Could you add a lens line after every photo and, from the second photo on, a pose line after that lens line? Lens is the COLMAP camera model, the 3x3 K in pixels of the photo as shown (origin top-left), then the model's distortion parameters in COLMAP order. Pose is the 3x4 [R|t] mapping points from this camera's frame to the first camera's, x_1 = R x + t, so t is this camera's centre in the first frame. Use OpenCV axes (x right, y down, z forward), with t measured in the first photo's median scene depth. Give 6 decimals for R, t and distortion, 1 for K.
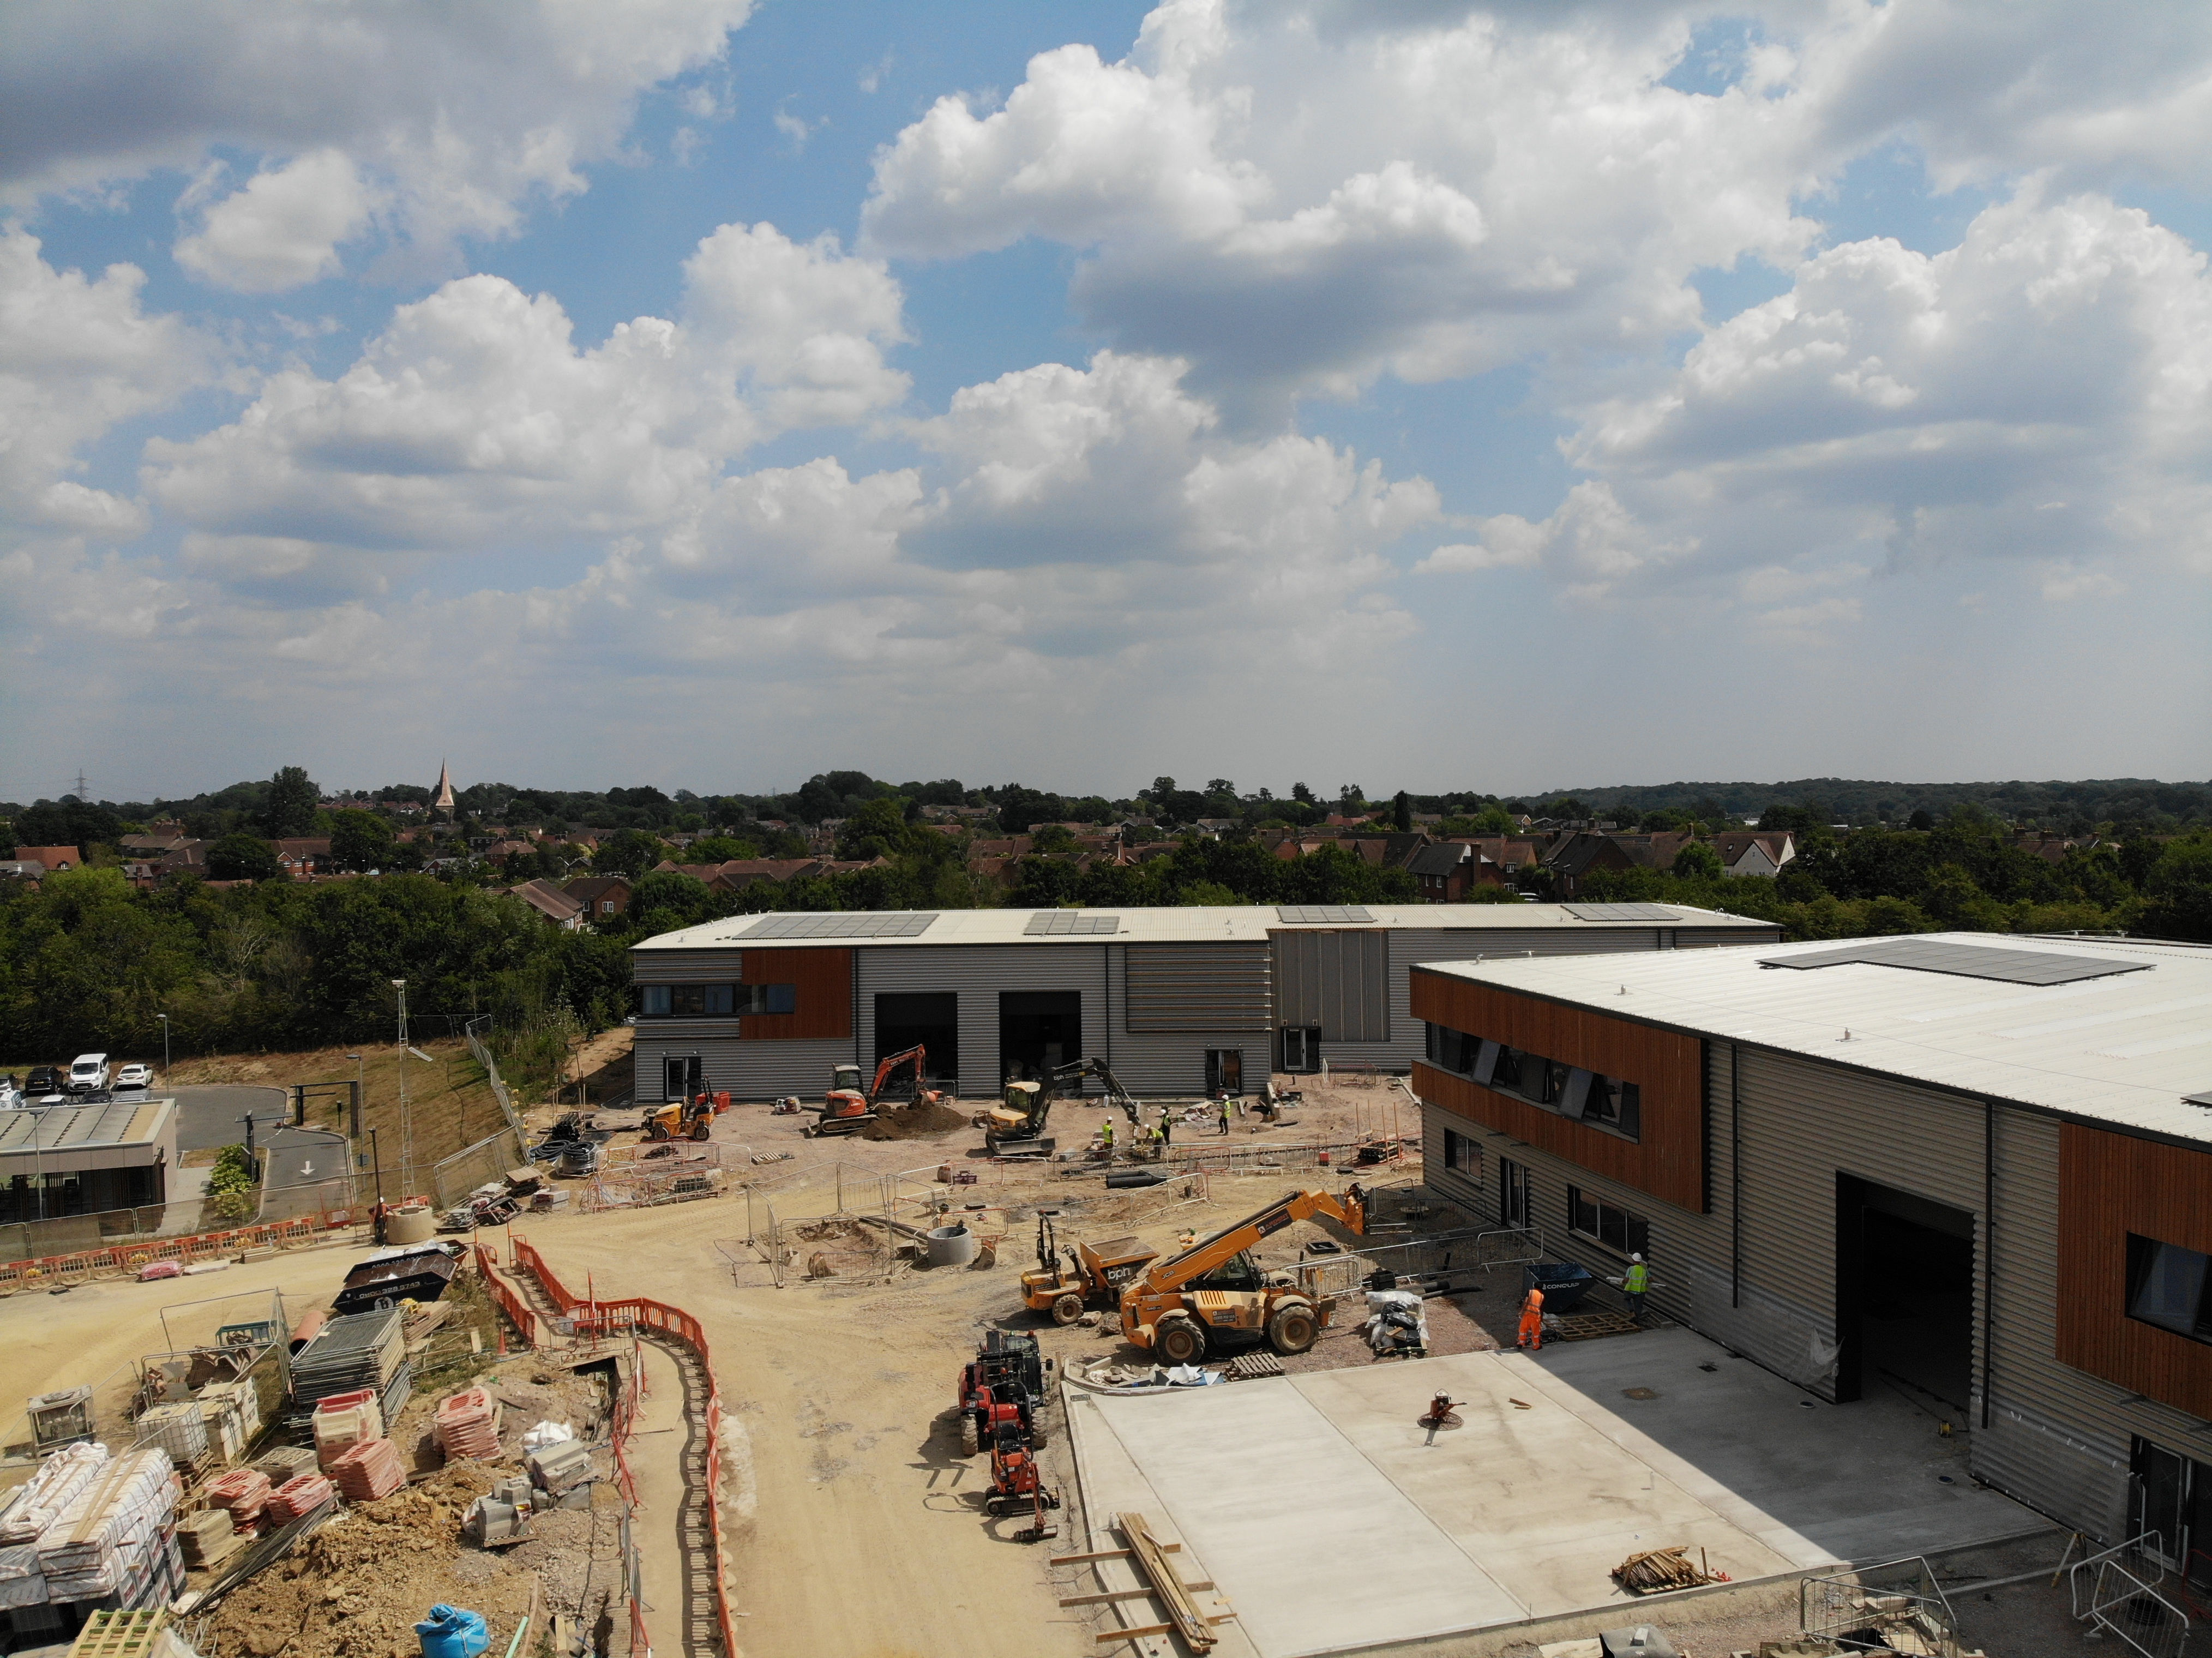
lens RADIAL K [[1613.3, 0, 1136.0], [0, 1613.3, 820.6], [0, 0, 1]] dist [0.166816, -0.369218]
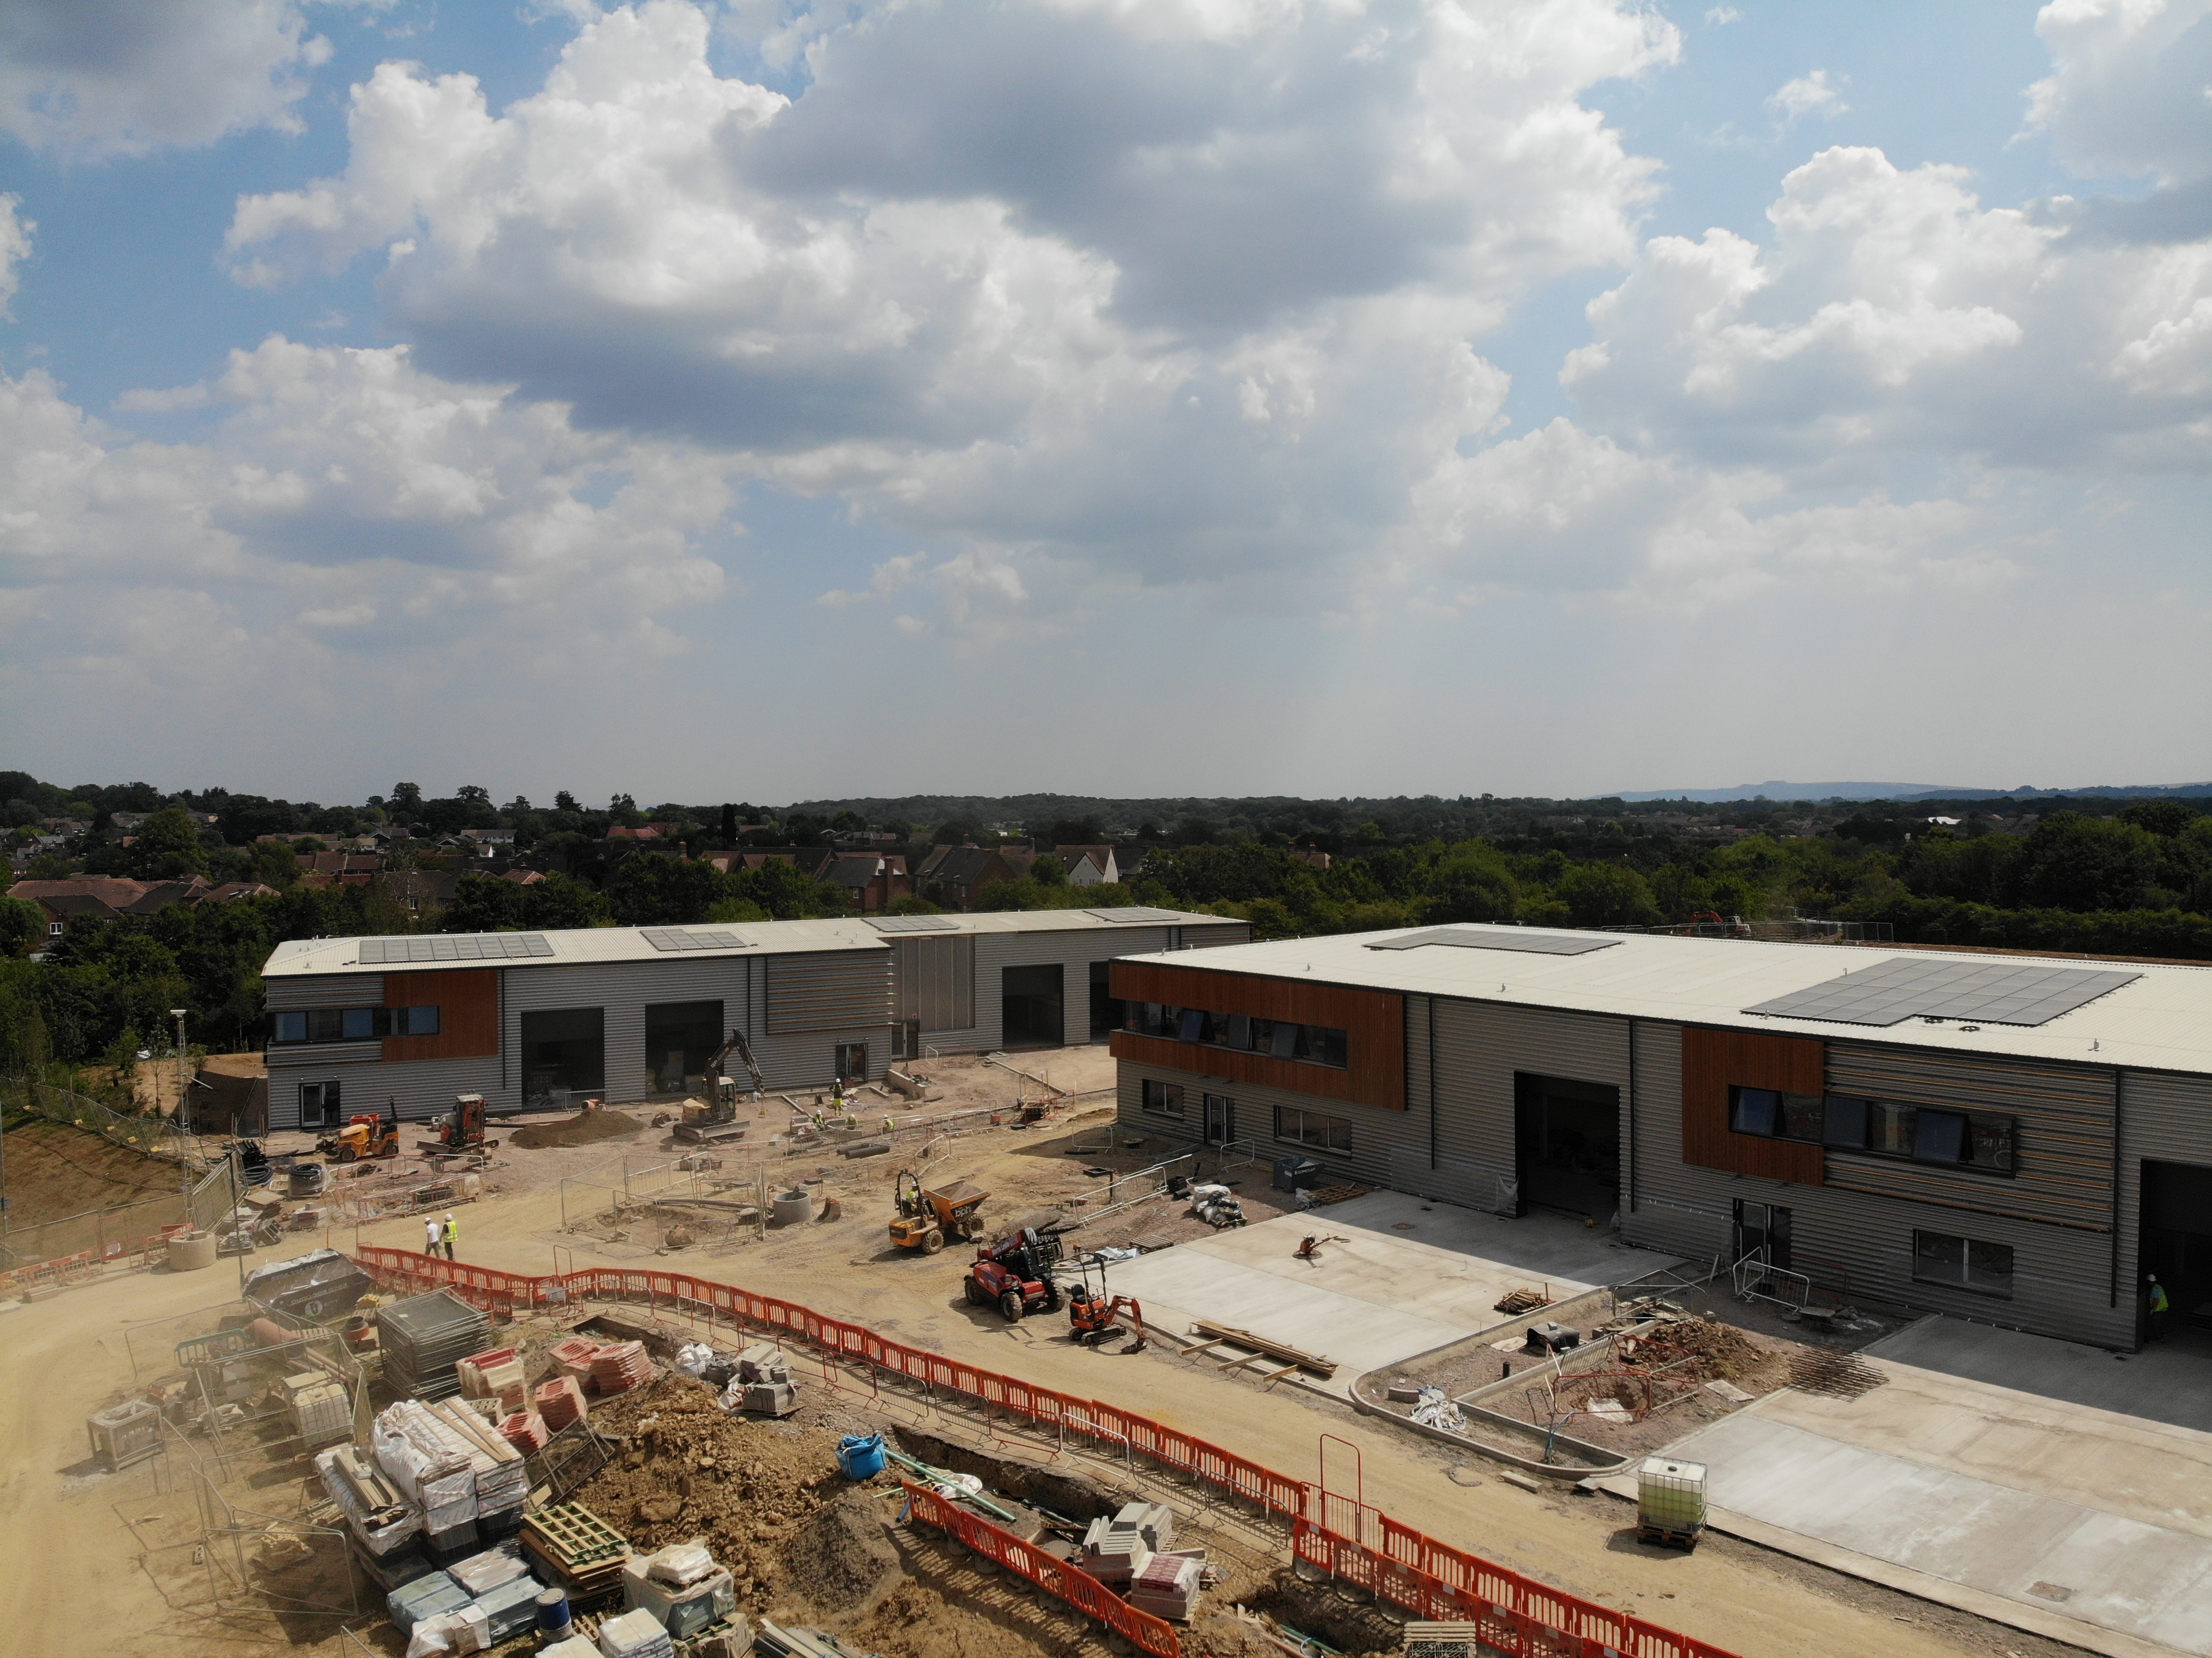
lens RADIAL K [[1613.3, 0, 1136.0], [0, 1613.3, 820.6], [0, 0, 1]] dist [0.166816, -0.369218]
pose [[0.892216, 0.004651, 0.451584, -0.286266], [-0.002252, 0.999980, -0.005849, -0.010670], [-0.451602, 0.004202, 0.892209, -0.119966]]
